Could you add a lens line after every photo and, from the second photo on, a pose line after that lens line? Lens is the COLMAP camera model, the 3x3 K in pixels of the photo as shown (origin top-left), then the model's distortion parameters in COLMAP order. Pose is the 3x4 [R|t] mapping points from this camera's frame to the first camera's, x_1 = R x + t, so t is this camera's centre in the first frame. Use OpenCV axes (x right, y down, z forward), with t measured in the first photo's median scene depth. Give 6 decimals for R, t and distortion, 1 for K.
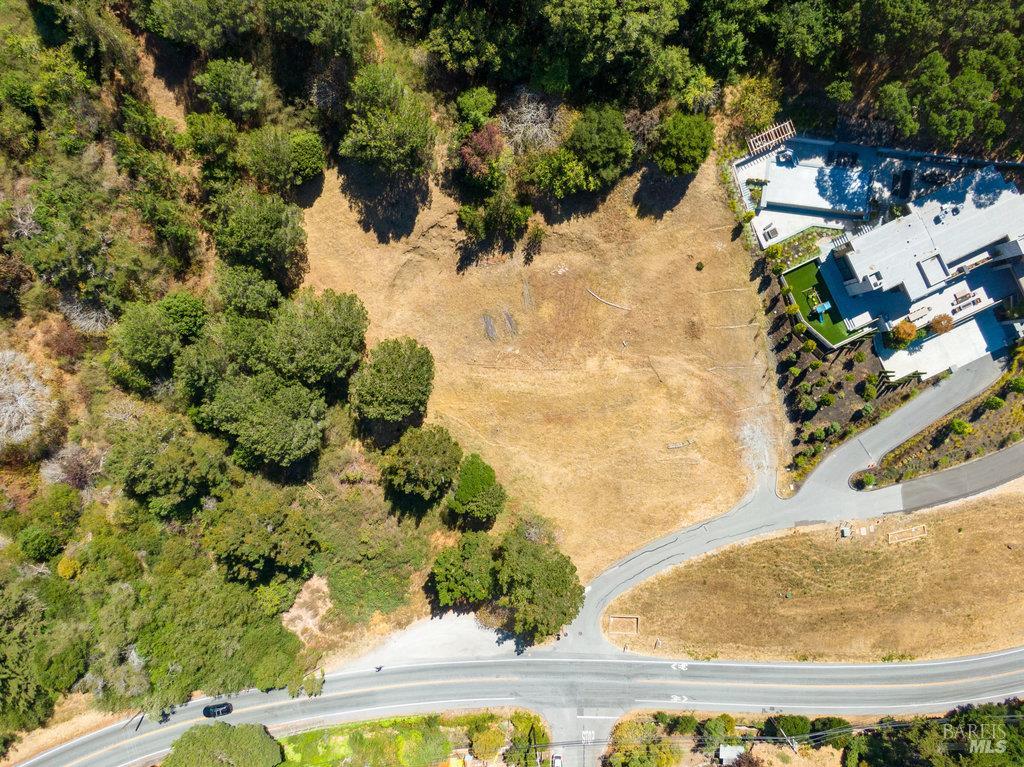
lens RADIAL K [[726.0, 0, 508.1], [0, 726.0, 380.2], [0, 0, 1]] dist [0.027068, -0.042830]
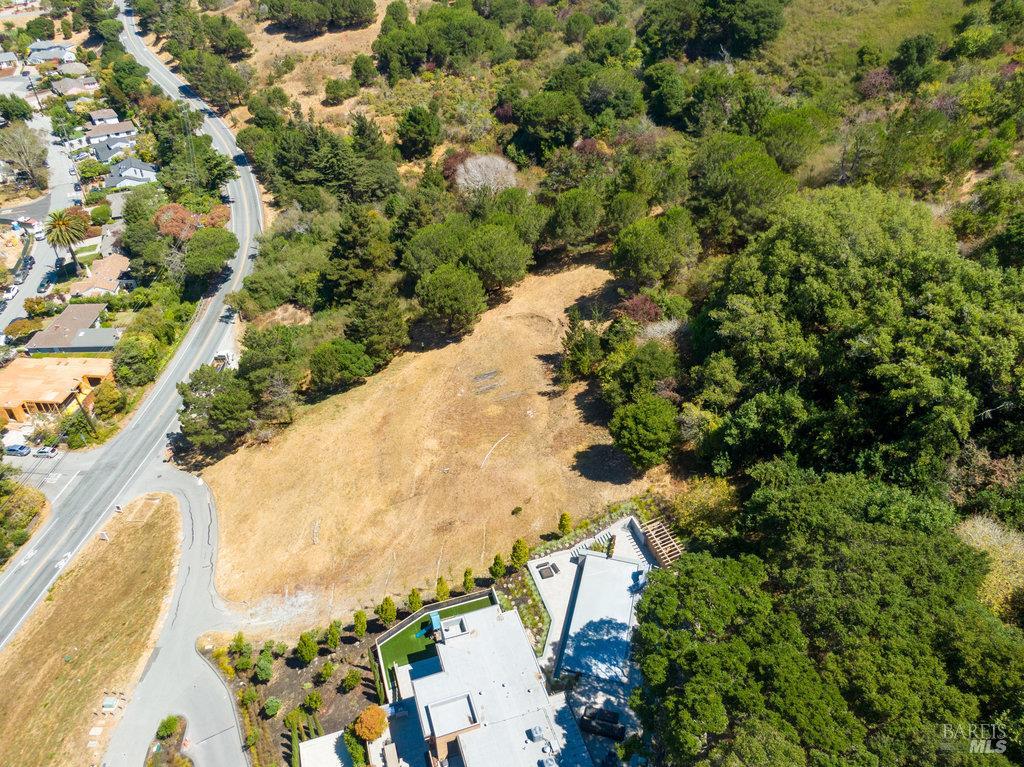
lens RADIAL K [[726.0, 0, 508.1], [0, 726.0, 380.2], [0, 0, 1]] dist [0.027068, -0.042830]
pose [[-0.136976, 0.595331, -0.791719, 0.813006], [-0.990500, -0.092098, 0.102115, -0.213199], [-0.012124, 0.798185, 0.602291, 0.361376]]
